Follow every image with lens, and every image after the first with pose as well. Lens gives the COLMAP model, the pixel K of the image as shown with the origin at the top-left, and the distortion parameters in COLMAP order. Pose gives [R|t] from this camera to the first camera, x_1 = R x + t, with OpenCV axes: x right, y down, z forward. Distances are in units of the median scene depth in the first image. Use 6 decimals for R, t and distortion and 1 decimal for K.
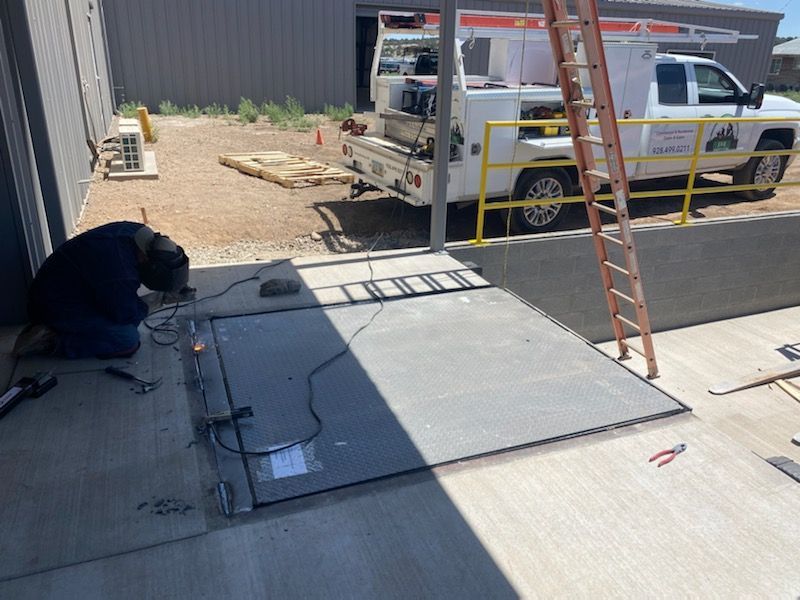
lens RADIAL K [[605.8, 0, 403.8], [0, 605.8, 298.9], [0, 0, 1]] dist [0.026067, -0.030337]
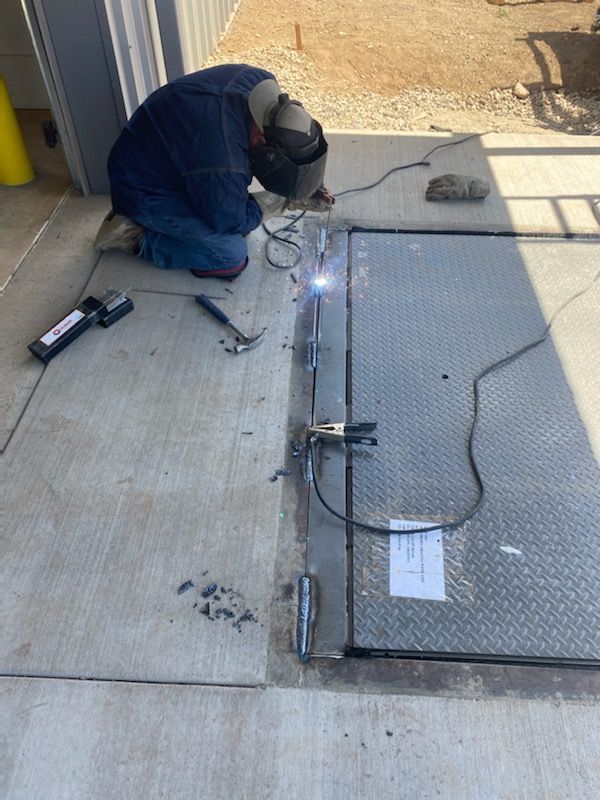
lens RADIAL K [[605.8, 0, 303.3], [0, 605.8, 394.6], [0, 0, 1]] dist [0.026067, -0.030337]
pose [[0.908774, 0.275225, -0.313658, -0.103238], [-0.131881, 0.902562, 0.409866, -0.076567], [0.395901, -0.331110, 0.856521, 0.343879]]
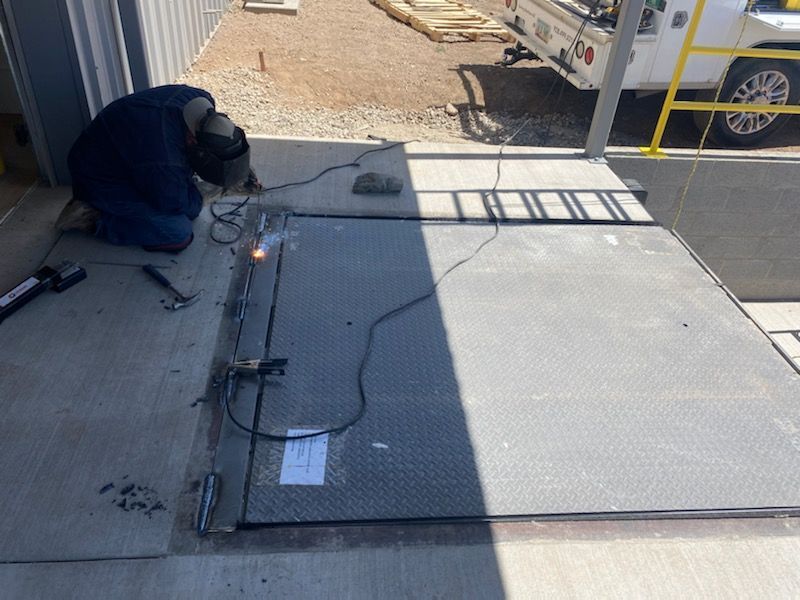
lens RADIAL K [[605.8, 0, 398.0], [0, 605.8, 291.2], [0, 0, 1]] dist [0.026067, -0.030337]
pose [[0.955752, 0.201041, -0.214756, 0.027570], [-0.149126, 0.960392, 0.235390, -0.087364], [0.253573, -0.192949, 0.947877, 0.245033]]
